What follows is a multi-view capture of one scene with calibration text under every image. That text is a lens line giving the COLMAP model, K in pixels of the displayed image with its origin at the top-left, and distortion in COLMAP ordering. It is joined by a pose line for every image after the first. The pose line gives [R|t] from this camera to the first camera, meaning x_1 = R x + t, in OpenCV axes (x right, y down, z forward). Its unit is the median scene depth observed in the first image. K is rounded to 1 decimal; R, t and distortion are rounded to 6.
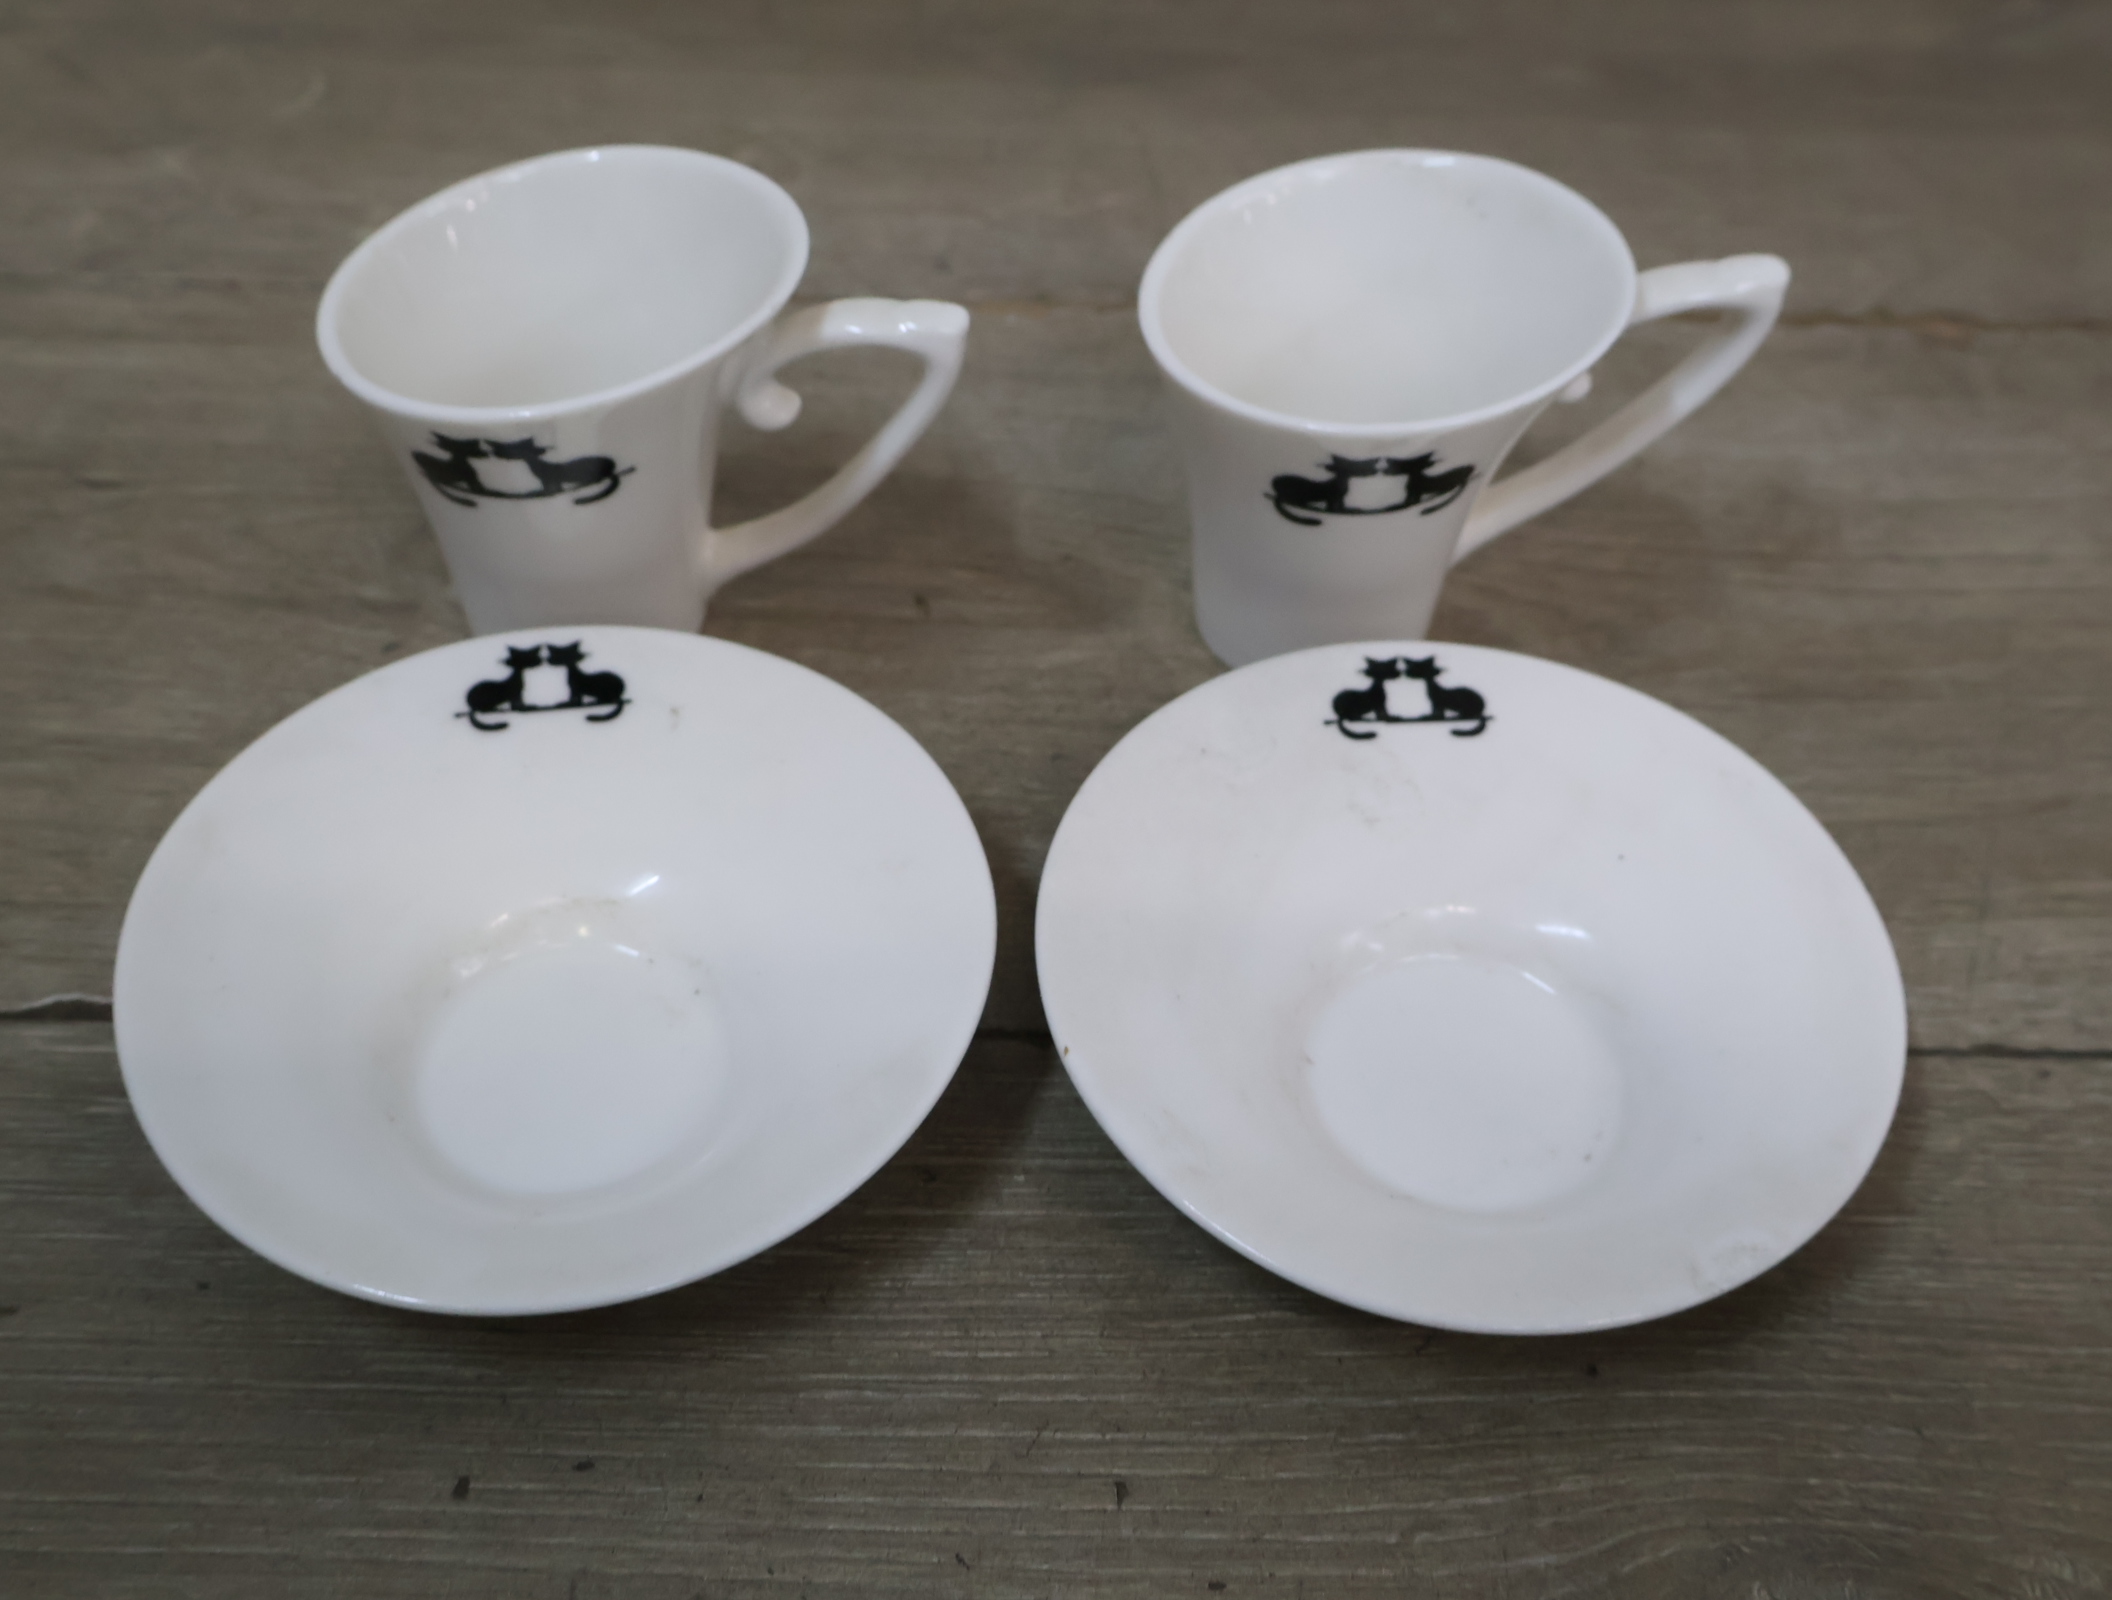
lens RADIAL K [[2237.9, 0, 1047.4], [0, 2237.9, 791.3], [0, 0, 1]] dist [0.013014, 0.000000]
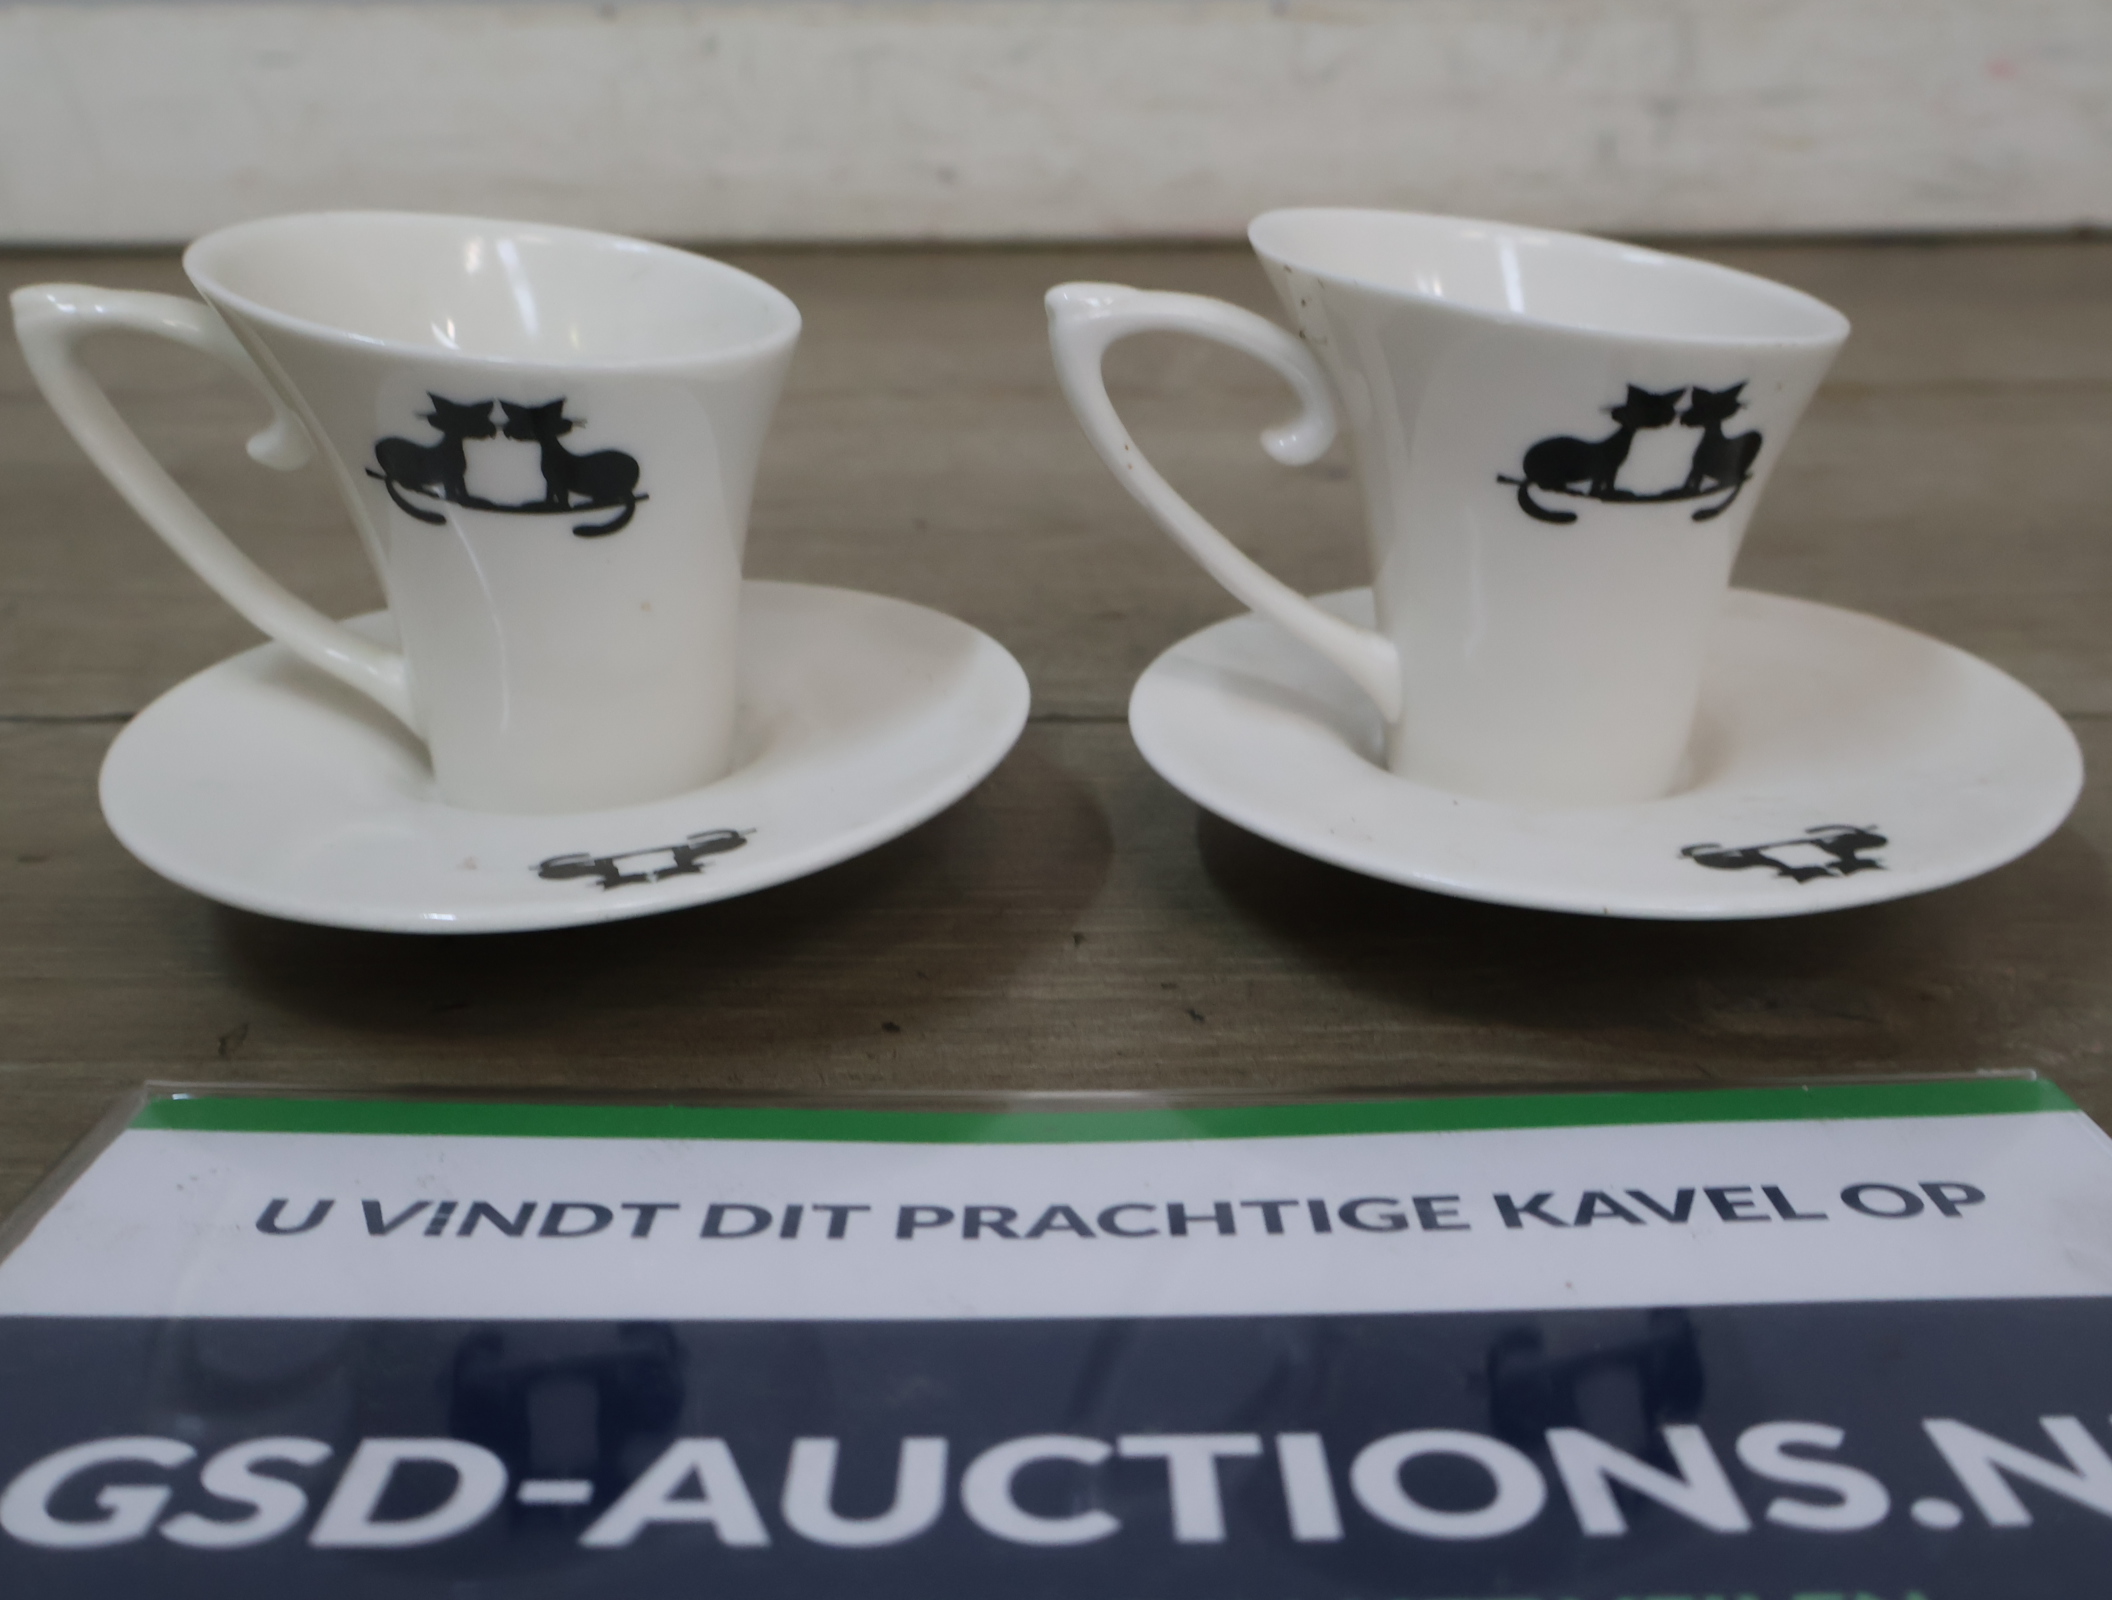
lens RADIAL K [[2237.9, 0, 1051.2], [0, 2237.9, 813.3], [0, 0, 1]] dist [0.013014, 0.000000]
pose [[0.999336, -0.024551, -0.026906, 0.048245], [0.013894, 0.939781, -0.341495, 0.595471], [0.033669, 0.340895, 0.939498, 0.008456]]
